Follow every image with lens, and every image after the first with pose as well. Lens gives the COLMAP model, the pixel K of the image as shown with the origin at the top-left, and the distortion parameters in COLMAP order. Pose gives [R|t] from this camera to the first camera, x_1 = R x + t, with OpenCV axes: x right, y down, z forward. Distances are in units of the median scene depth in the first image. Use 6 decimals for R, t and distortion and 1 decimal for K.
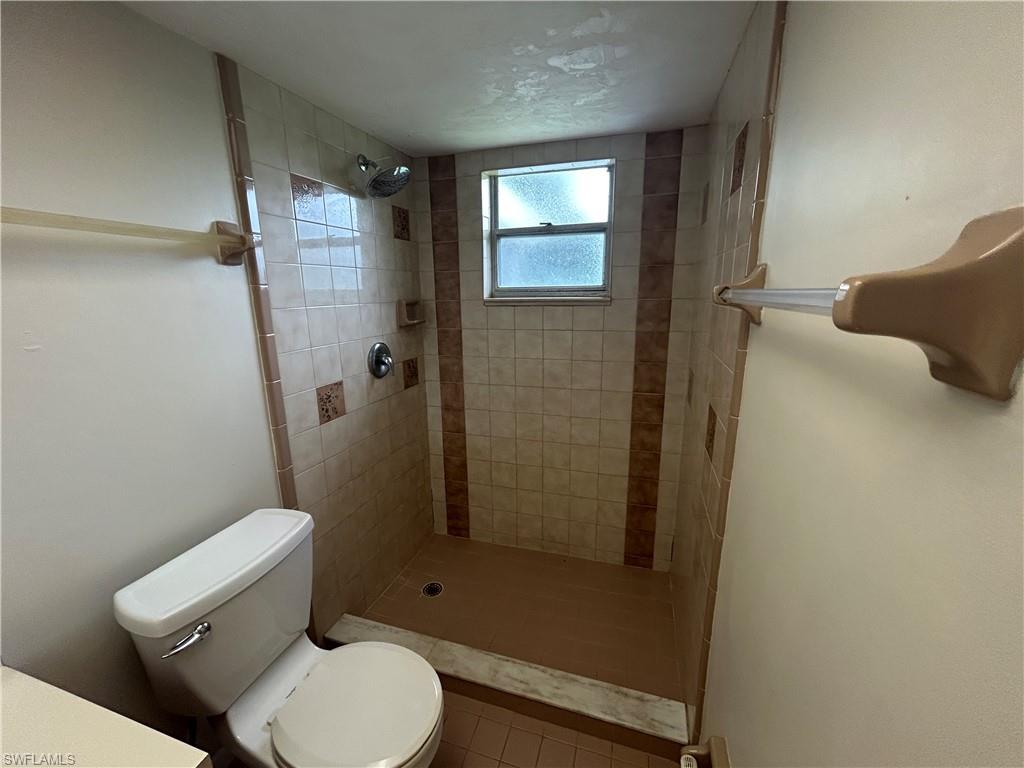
lens RADIAL K [[412.4, 0, 513.9], [0, 412.4, 384.5], [0, 0, 1]] dist [-0.000348, -0.000271]
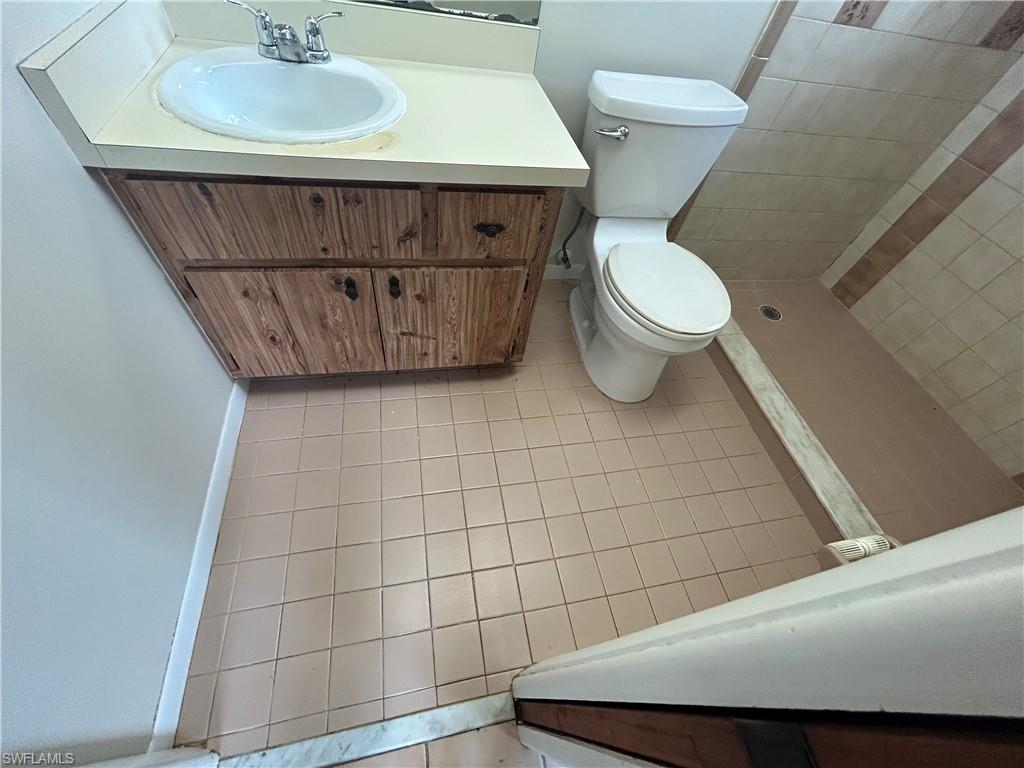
lens RADIAL K [[412.4, 0, 514.4], [0, 412.4, 383.4], [0, 0, 1]] dist [-0.000348, -0.000271]
pose [[0.464406, 0.750634, -0.469974, 0.131244], [-0.335307, 0.640194, 0.691173, 0.212688], [0.819693, -0.163399, 0.549003, -0.023109]]
